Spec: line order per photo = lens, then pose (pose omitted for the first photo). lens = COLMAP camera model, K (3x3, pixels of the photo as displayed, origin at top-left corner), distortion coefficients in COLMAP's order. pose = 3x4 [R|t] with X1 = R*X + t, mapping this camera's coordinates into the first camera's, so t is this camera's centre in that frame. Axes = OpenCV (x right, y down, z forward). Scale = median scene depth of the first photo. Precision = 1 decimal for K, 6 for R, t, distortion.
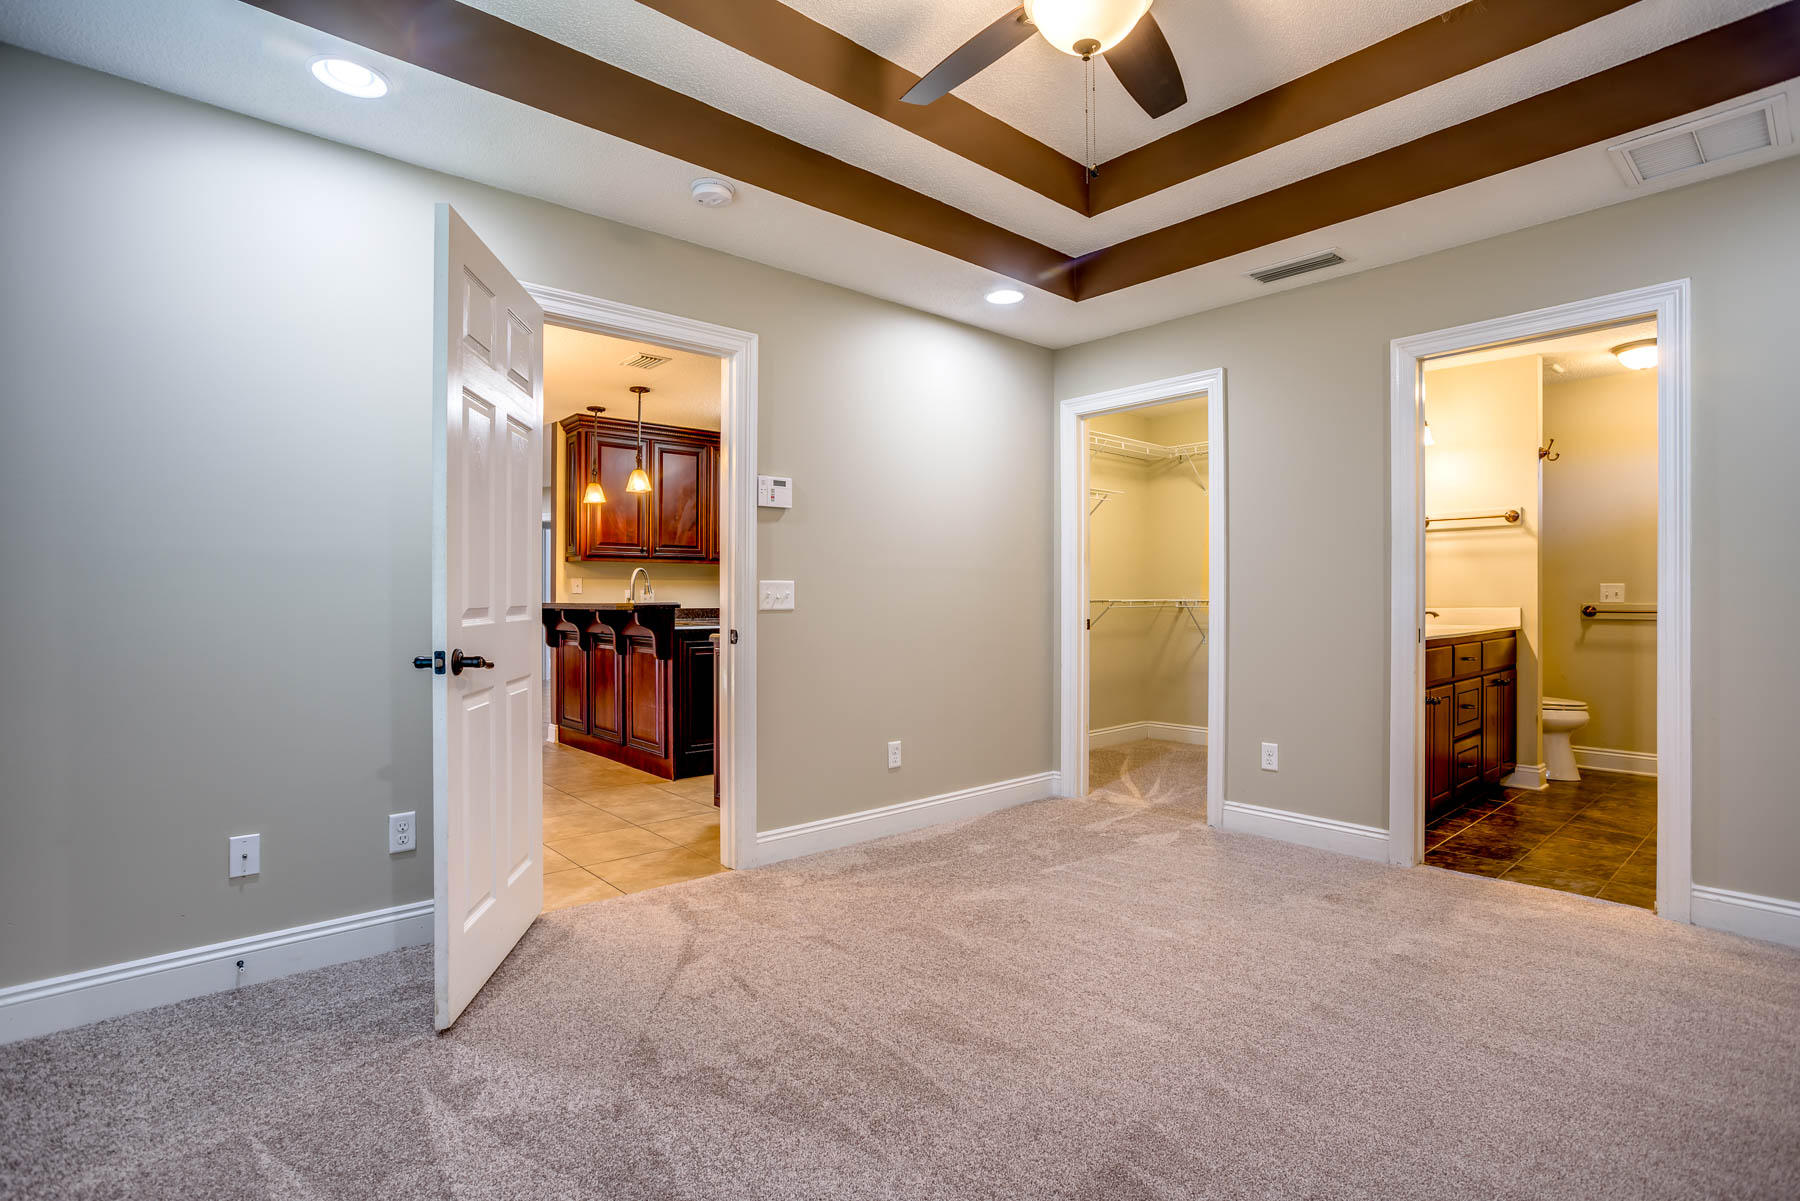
lens RADIAL K [[847.4, 0, 904.7], [0, 847.4, 593.0], [0, 0, 1]] dist [-0.004460, -0.000271]
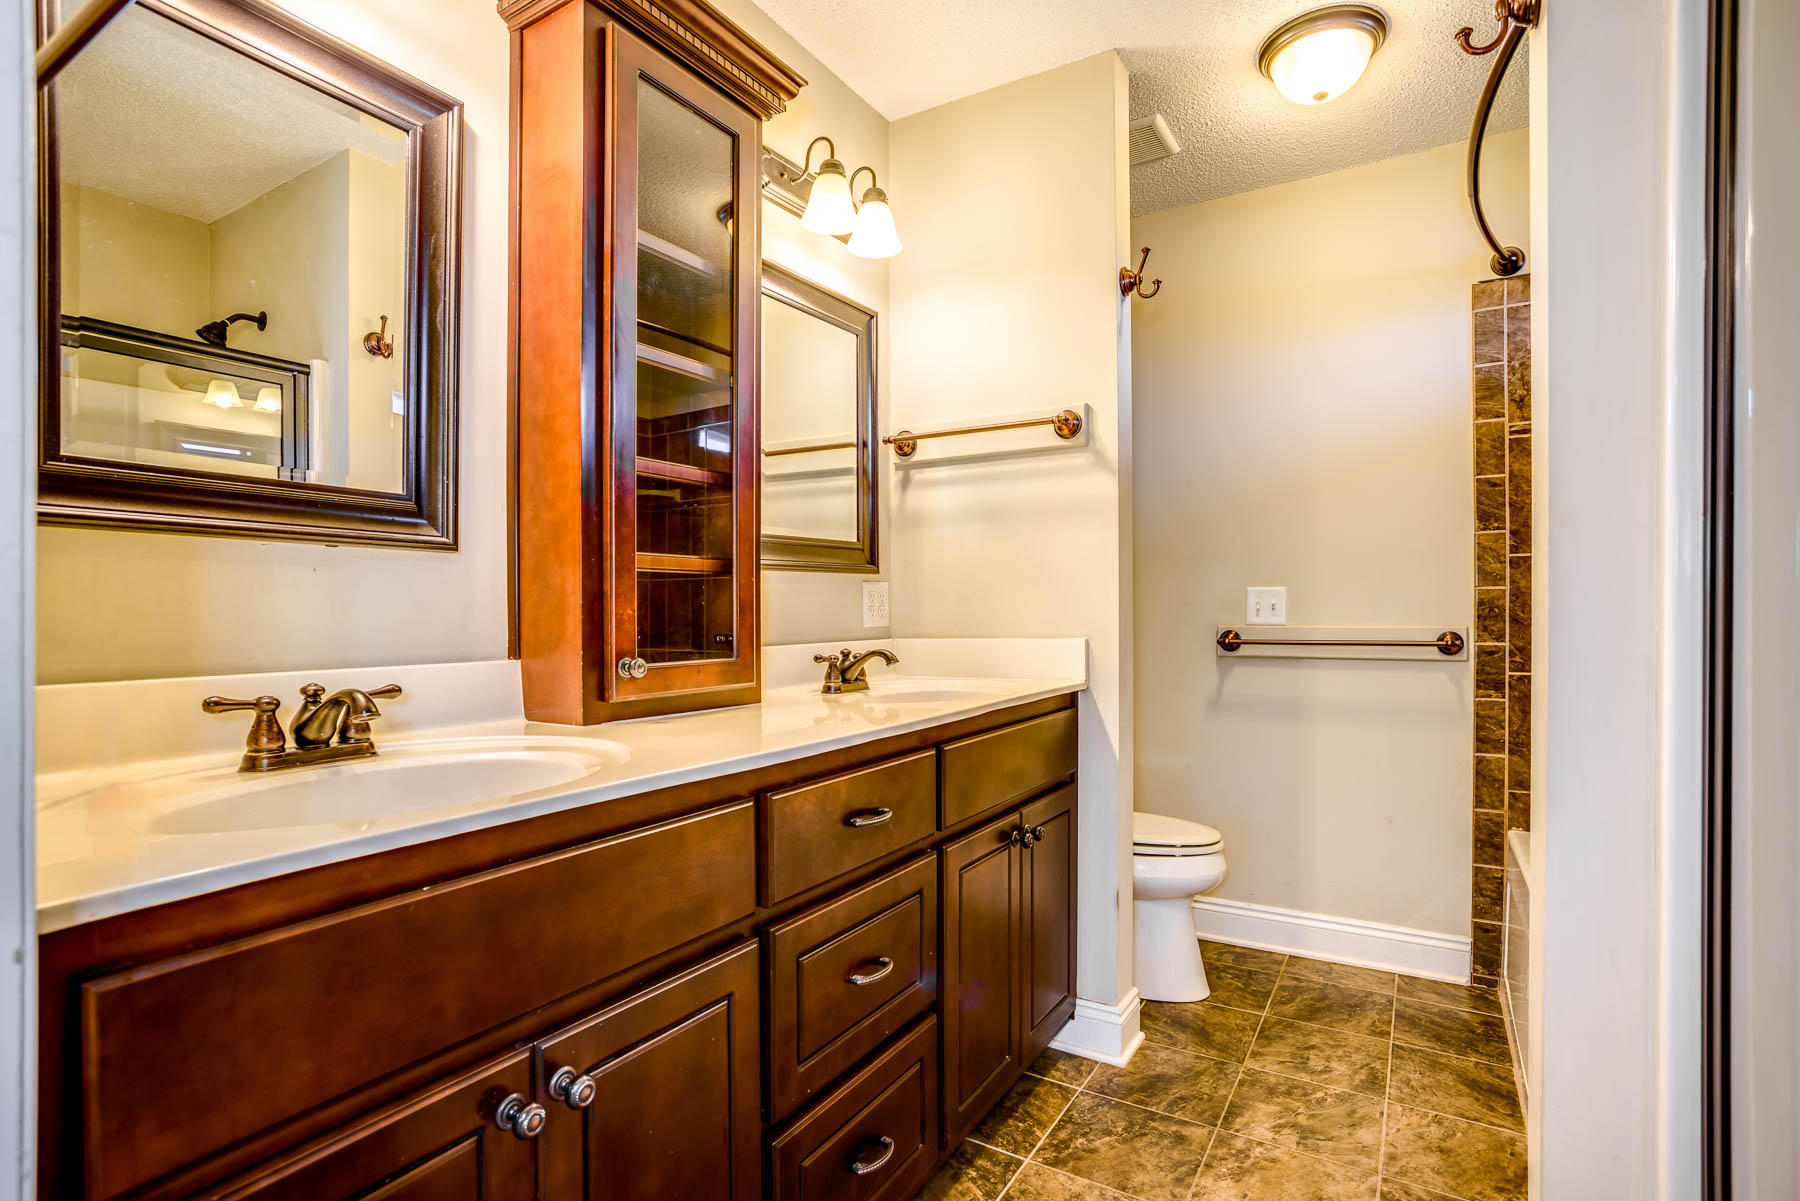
lens RADIAL K [[876.8, 0, 895.0], [0, 876.8, 609.7], [0, 0, 1]] dist [-0.036223, 0.015923]
pose [[0.959301, -0.002409, 0.282375, 0.510039], [0.002480, 0.999997, 0.000107, 0.002406], [-0.282374, 0.000597, 0.959304, 0.601129]]
